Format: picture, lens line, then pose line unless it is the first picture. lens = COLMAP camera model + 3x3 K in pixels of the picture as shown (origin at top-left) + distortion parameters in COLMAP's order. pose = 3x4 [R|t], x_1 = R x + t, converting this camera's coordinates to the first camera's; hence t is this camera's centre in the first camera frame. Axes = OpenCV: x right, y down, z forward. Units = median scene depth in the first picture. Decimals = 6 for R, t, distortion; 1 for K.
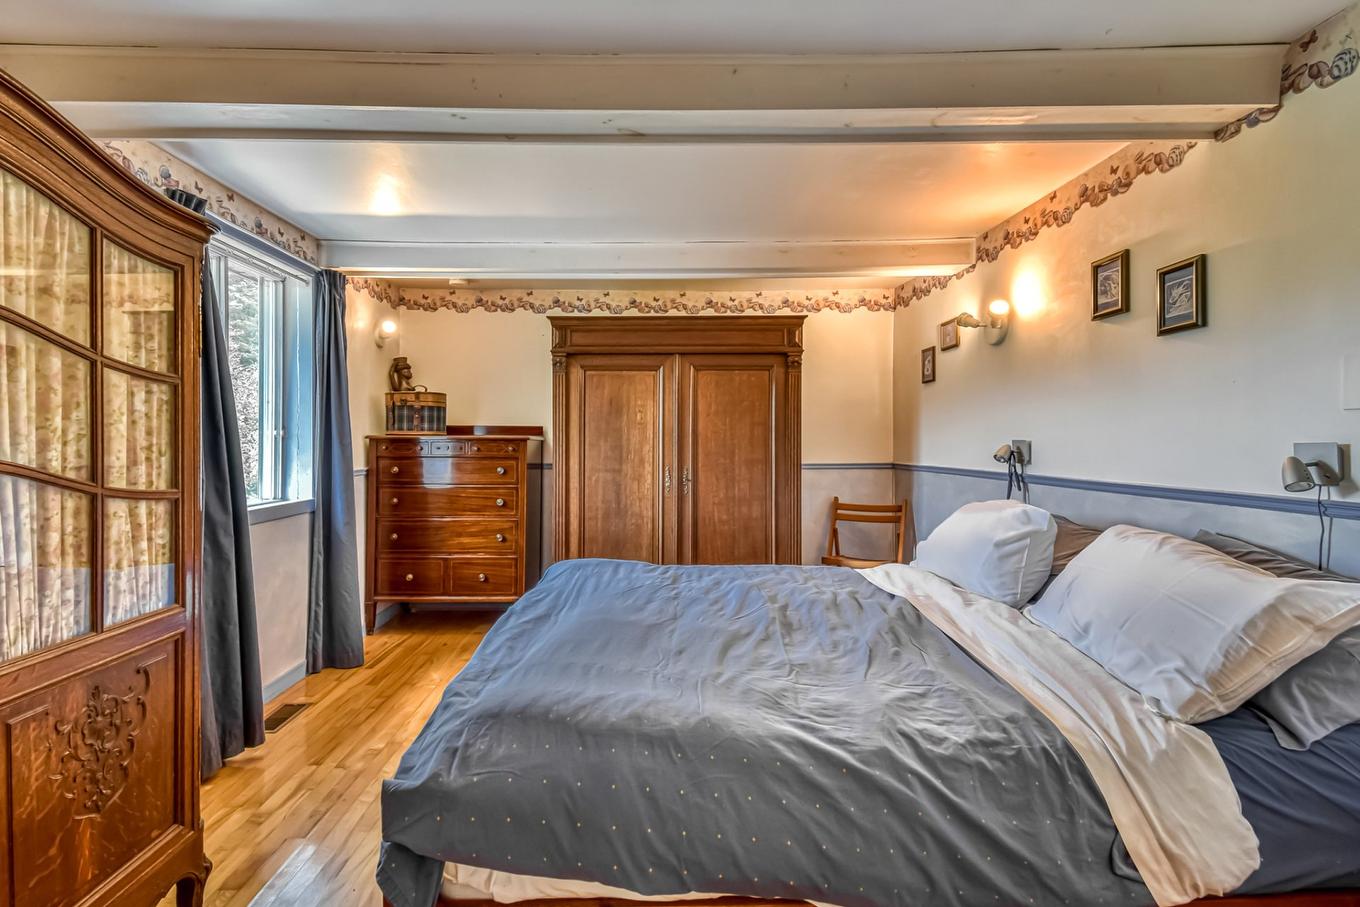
lens RADIAL K [[621.1, 0, 675.5], [0, 621.1, 448.0], [0, 0, 1]] dist [-0.000598, 0.000027]
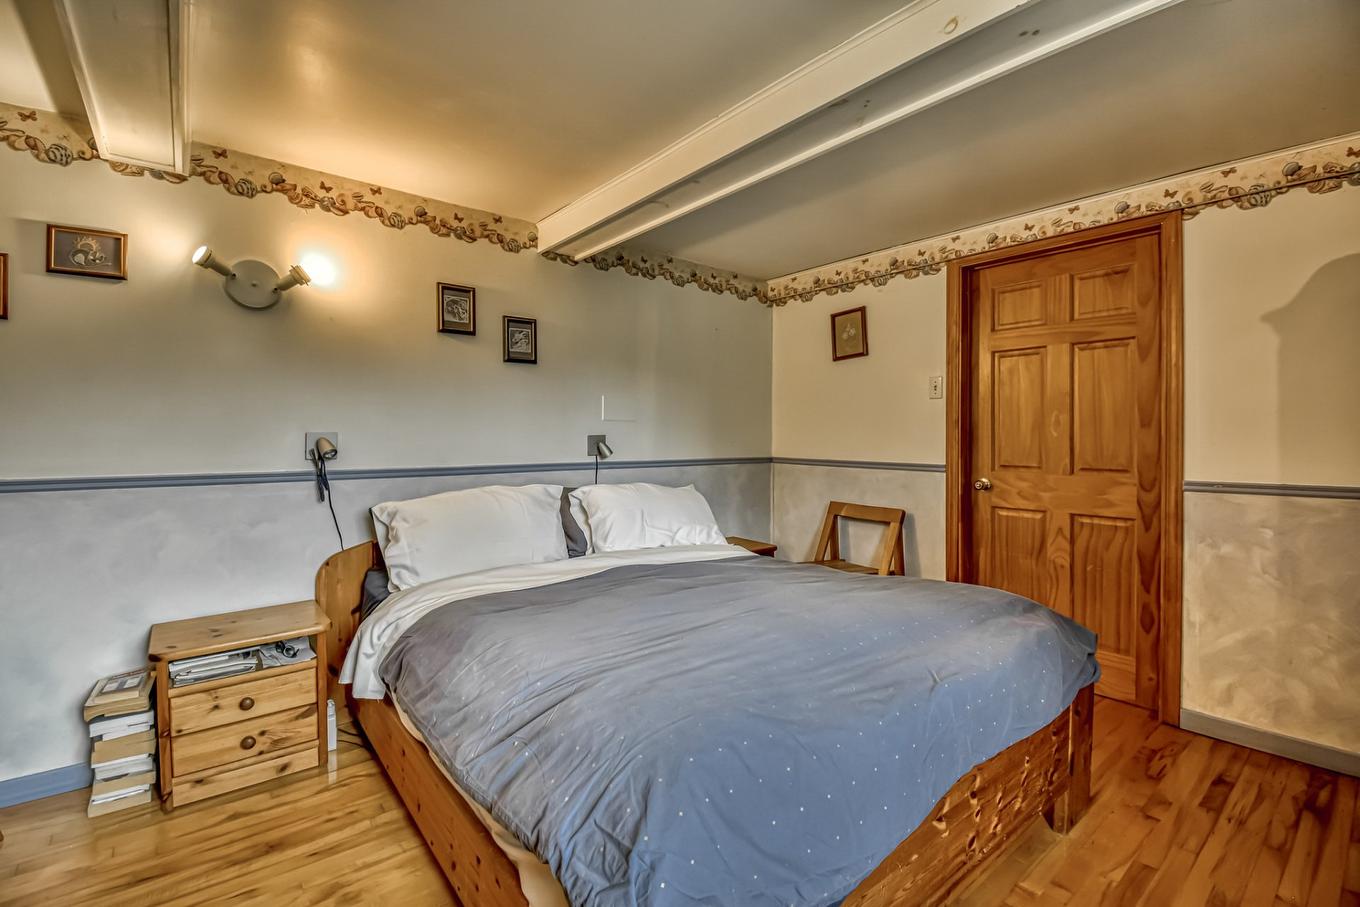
lens RADIAL K [[621.1, 0, 681.4], [0, 621.1, 445.1], [0, 0, 1]] dist [-0.000598, 0.000027]
pose [[-0.605704, -0.014326, 0.795561, -0.555142], [0.007883, 0.999681, 0.024004, -0.015063], [-0.795651, 0.020811, -0.605397, 1.370113]]
